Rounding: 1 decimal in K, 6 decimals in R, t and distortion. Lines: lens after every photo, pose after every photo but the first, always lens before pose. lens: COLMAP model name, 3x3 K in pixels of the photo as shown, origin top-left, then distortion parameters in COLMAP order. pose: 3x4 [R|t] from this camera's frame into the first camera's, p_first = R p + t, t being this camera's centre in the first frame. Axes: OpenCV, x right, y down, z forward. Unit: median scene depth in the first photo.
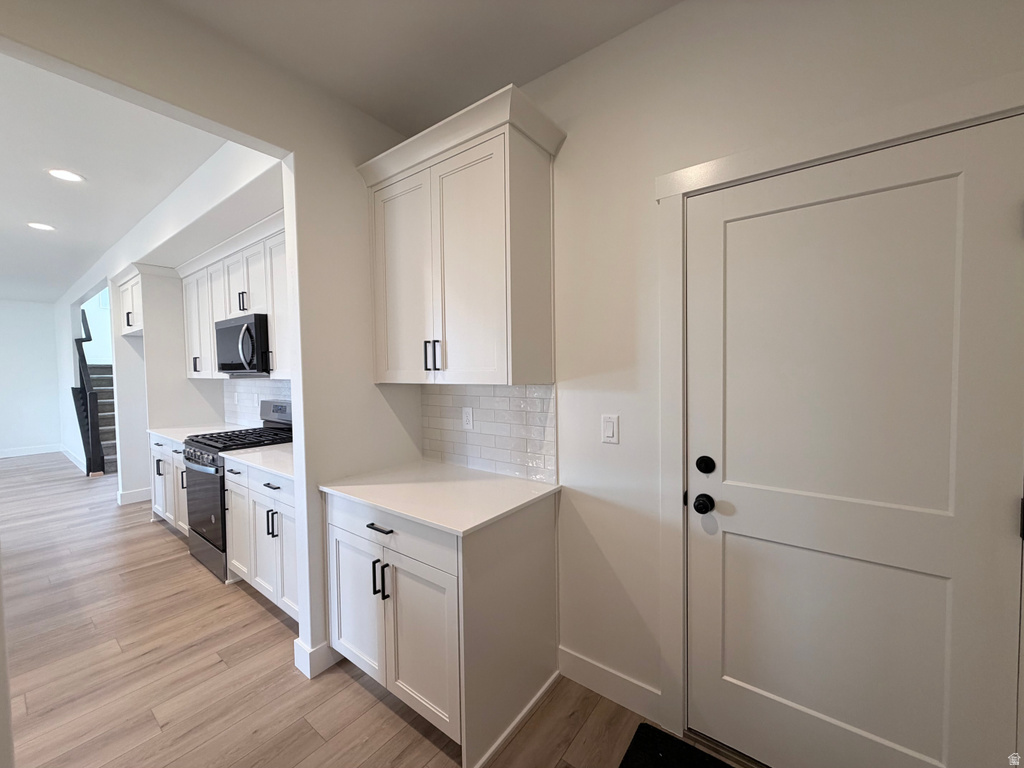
lens RADIAL K [[409.8, 0, 509.5], [0, 409.8, 386.0], [0, 0, 1]] dist [-0.001527, 0.000498]
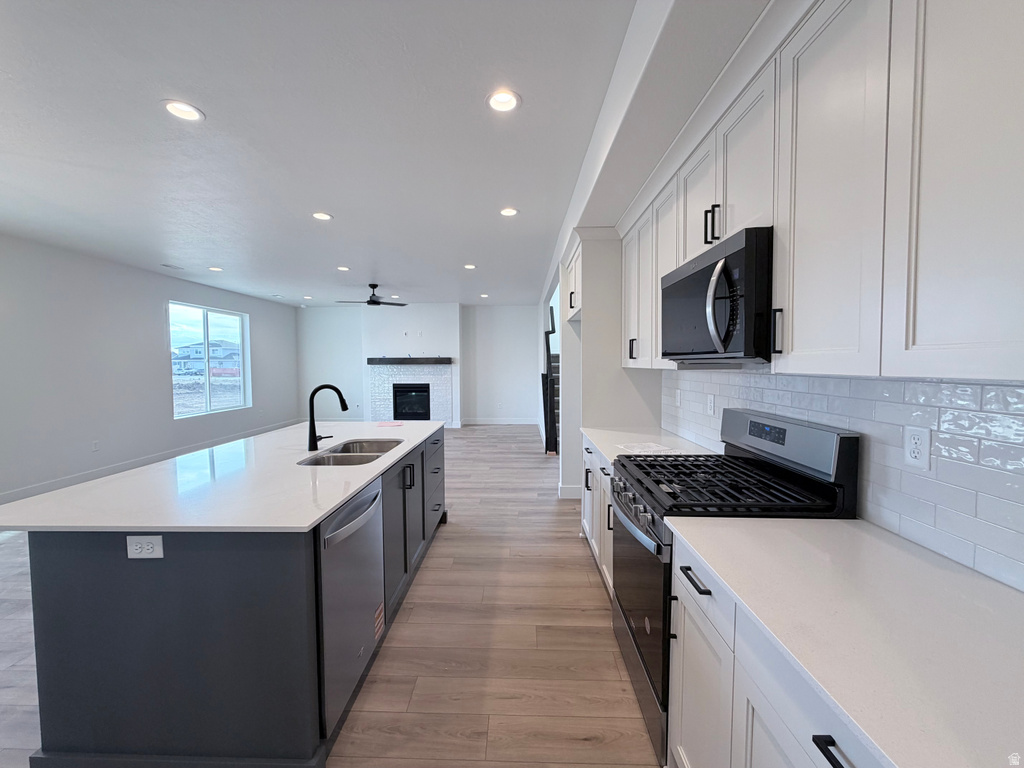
lens RADIAL K [[409.8, 0, 508.2], [0, 409.8, 380.9], [0, 0, 1]] dist [-0.001527, 0.000498]
pose [[0.588328, 0.043095, -0.807473, -0.330643], [-0.035208, 0.998997, 0.027664, -0.008831], [0.807856, 0.012154, 0.589255, 0.426347]]
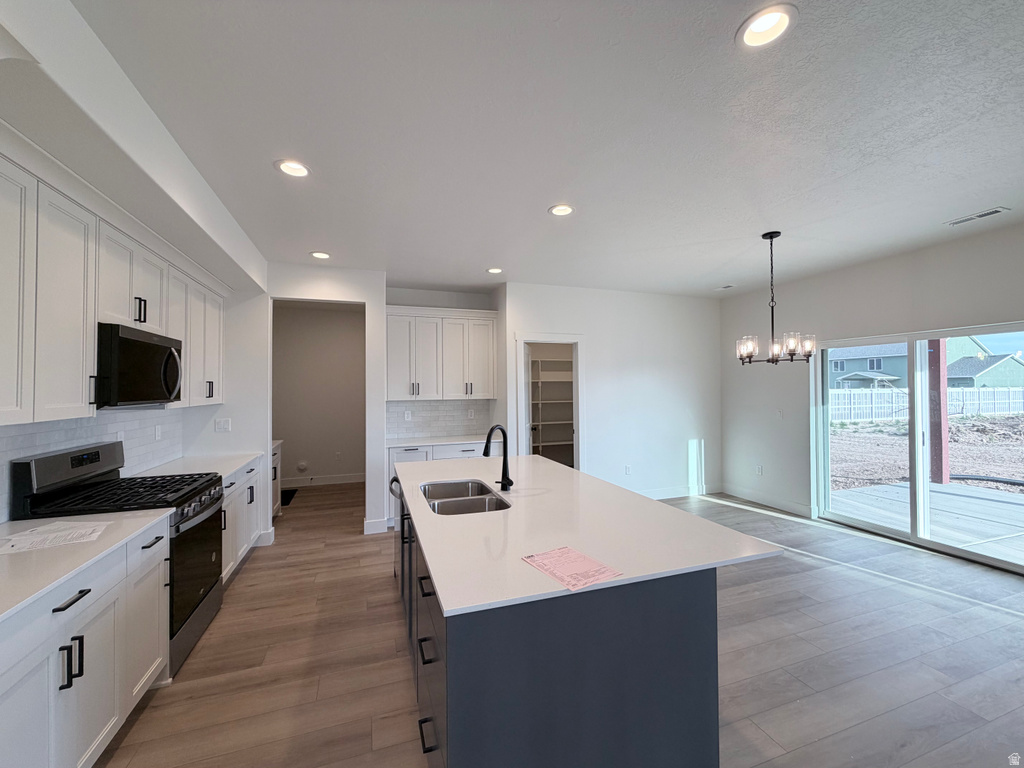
lens RADIAL K [[409.8, 0, 513.5], [0, 409.8, 382.5], [0, 0, 1]] dist [-0.001527, 0.000498]
pose [[-0.841721, 0.010483, 0.539811, -1.497111], [0.028132, 0.999305, 0.024461, -0.067582], [-0.539179, 0.035775, -0.841431, 1.157861]]
